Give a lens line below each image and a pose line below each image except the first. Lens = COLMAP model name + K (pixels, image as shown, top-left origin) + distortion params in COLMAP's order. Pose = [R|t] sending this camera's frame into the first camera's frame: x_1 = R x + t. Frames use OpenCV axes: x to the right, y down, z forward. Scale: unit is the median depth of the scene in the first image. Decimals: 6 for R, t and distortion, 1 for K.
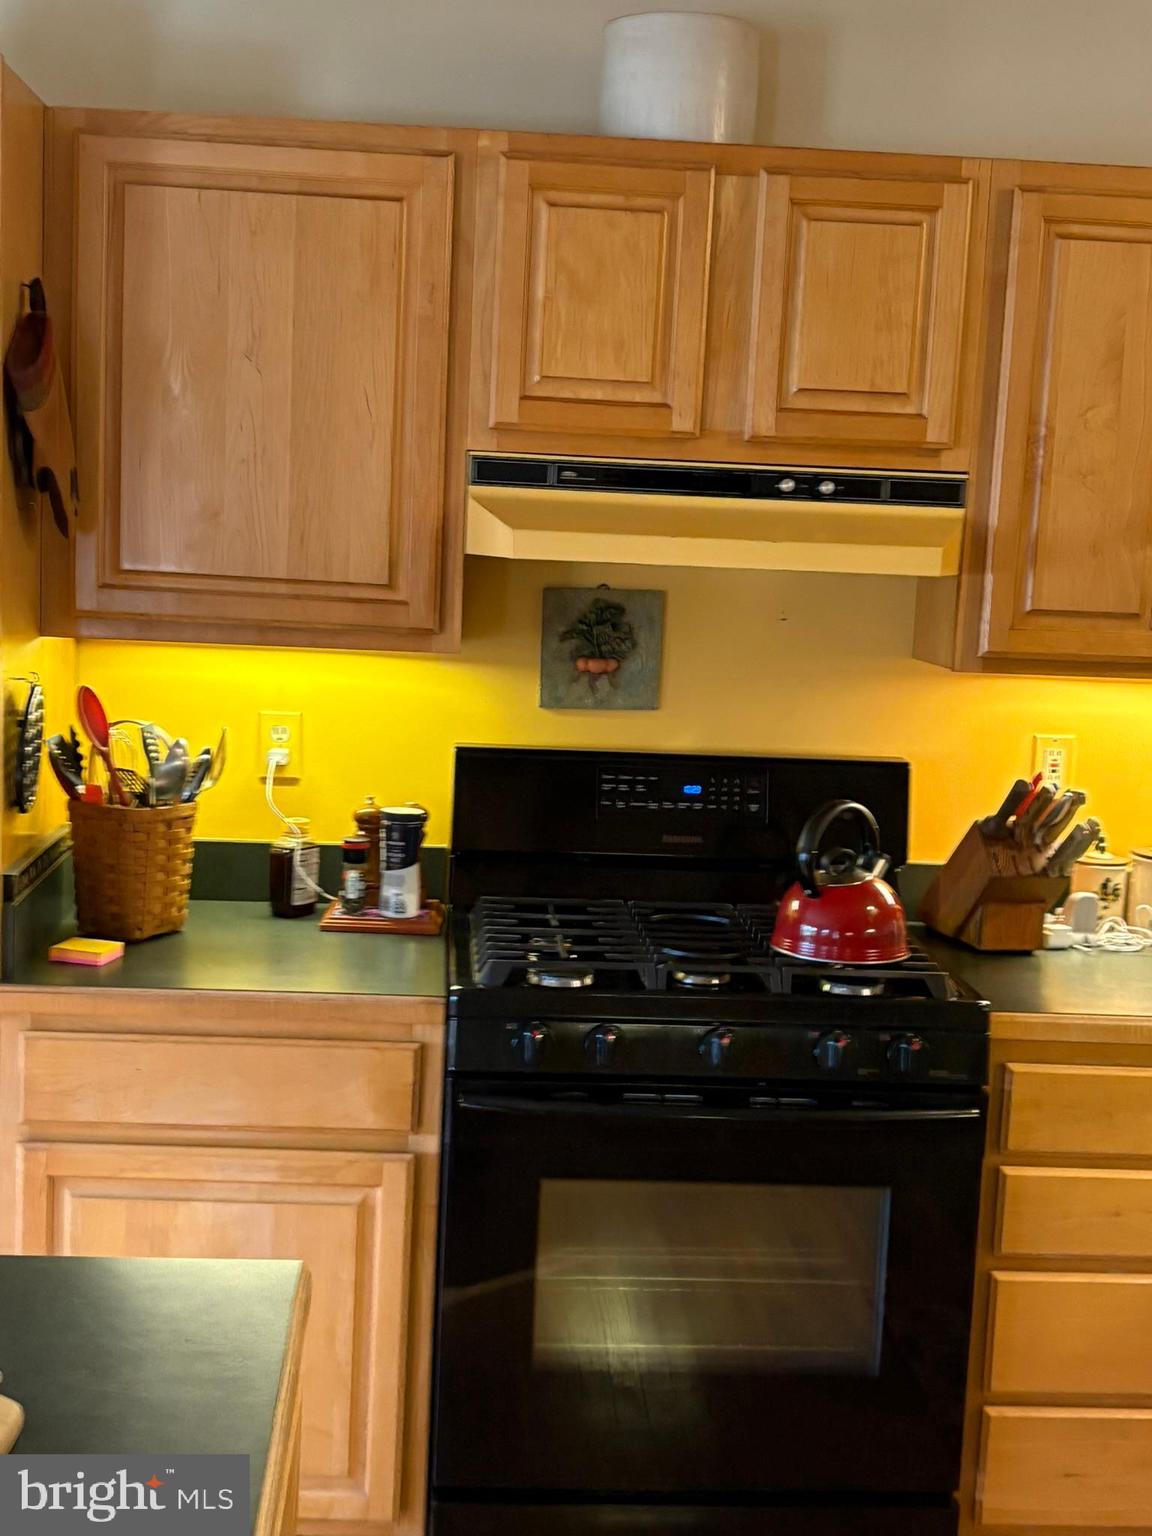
lens RADIAL K [[1997.2, 0, 580.2], [0, 1997.2, 764.3], [0, 0, 1]] dist [0.046289, 0.000000]
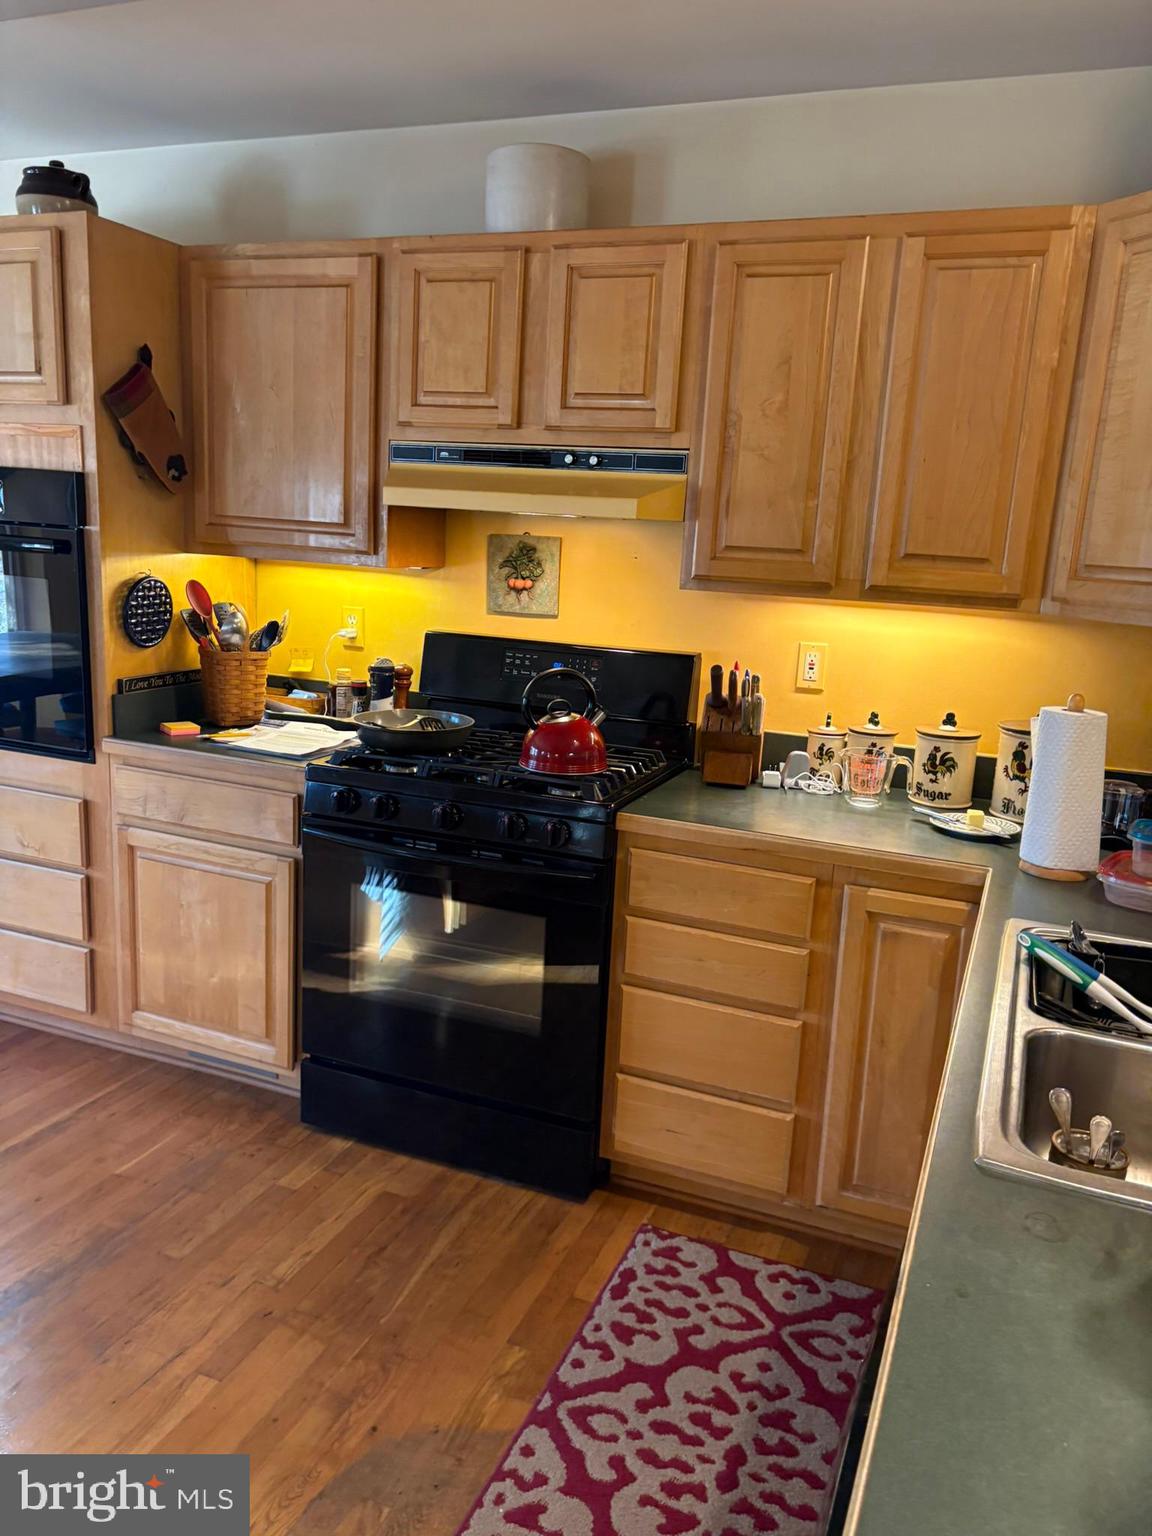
lens RADIAL K [[1166.4, 0, 576.0], [0, 1166.4, 771.9], [0, 0, 1]] dist [0.011922, -0.000998]
pose [[0.903584, 0.092712, -0.418260, 0.505516], [-0.064692, 0.994635, 0.080717, 0.023960], [0.423499, -0.045877, 0.904734, 0.194944]]
